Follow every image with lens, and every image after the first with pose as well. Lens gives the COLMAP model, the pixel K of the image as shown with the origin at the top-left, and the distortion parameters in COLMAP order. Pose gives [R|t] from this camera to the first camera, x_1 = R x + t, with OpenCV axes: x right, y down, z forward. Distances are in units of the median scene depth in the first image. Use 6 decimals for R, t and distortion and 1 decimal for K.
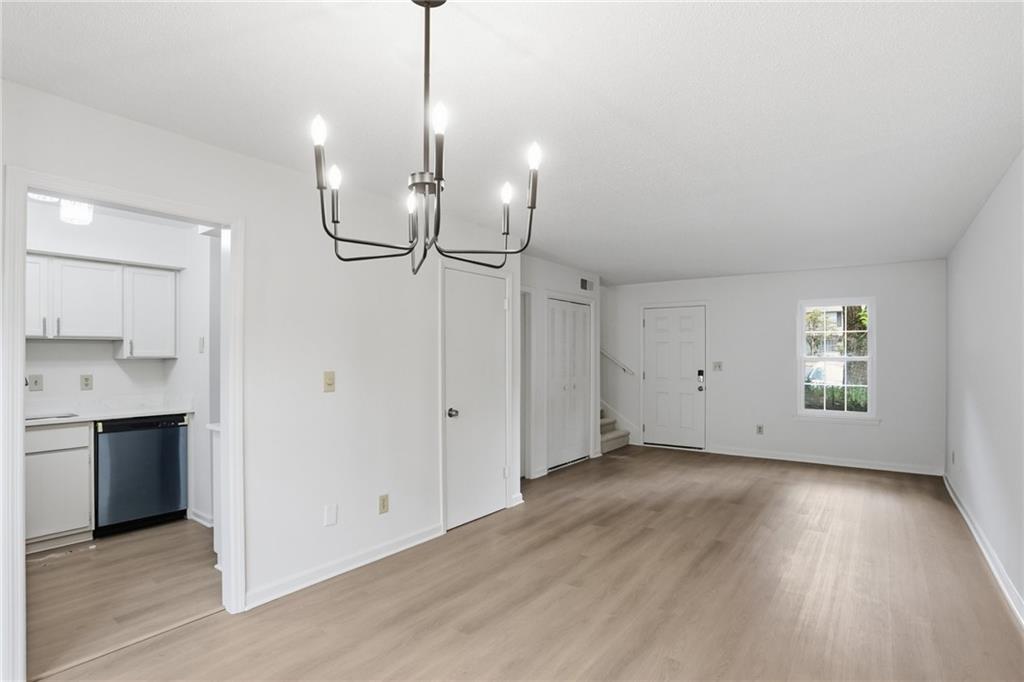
lens RADIAL K [[515.7, 0, 518.4], [0, 515.7, 355.0], [0, 0, 1]] dist [-0.028103, 0.003810]
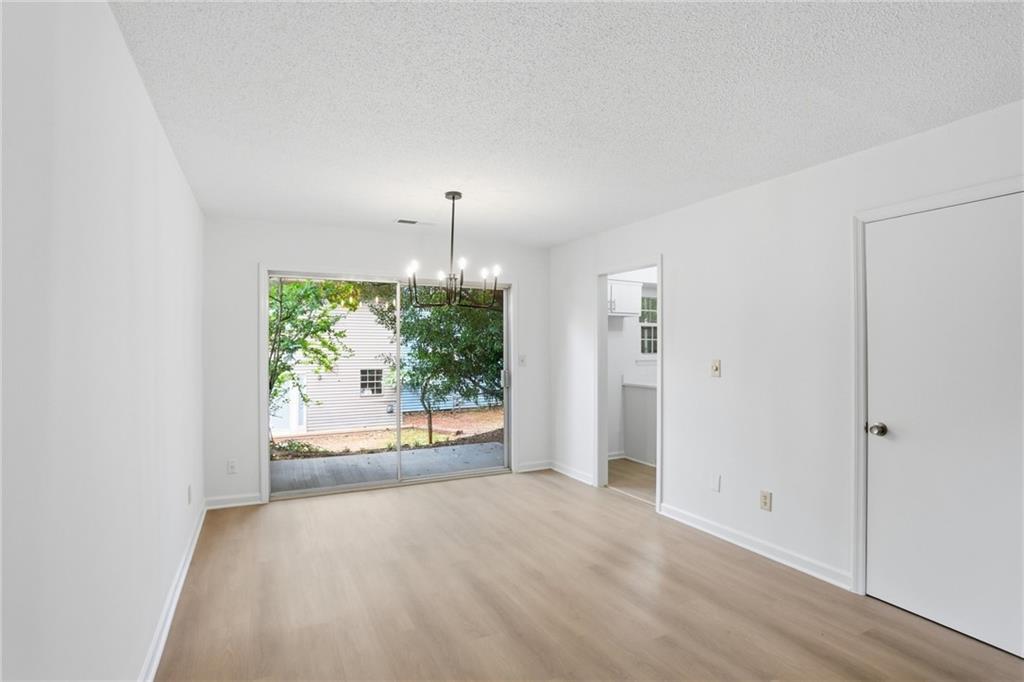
lens RADIAL K [[515.7, 0, 510.4], [0, 515.7, 346.4], [0, 0, 1]] dist [-0.028103, 0.003810]
pose [[-0.475458, -0.001083, -0.879737, 0.870684], [0.011678, 0.999903, -0.007542, 0.003269], [0.879661, -0.013860, -0.475400, 1.122691]]
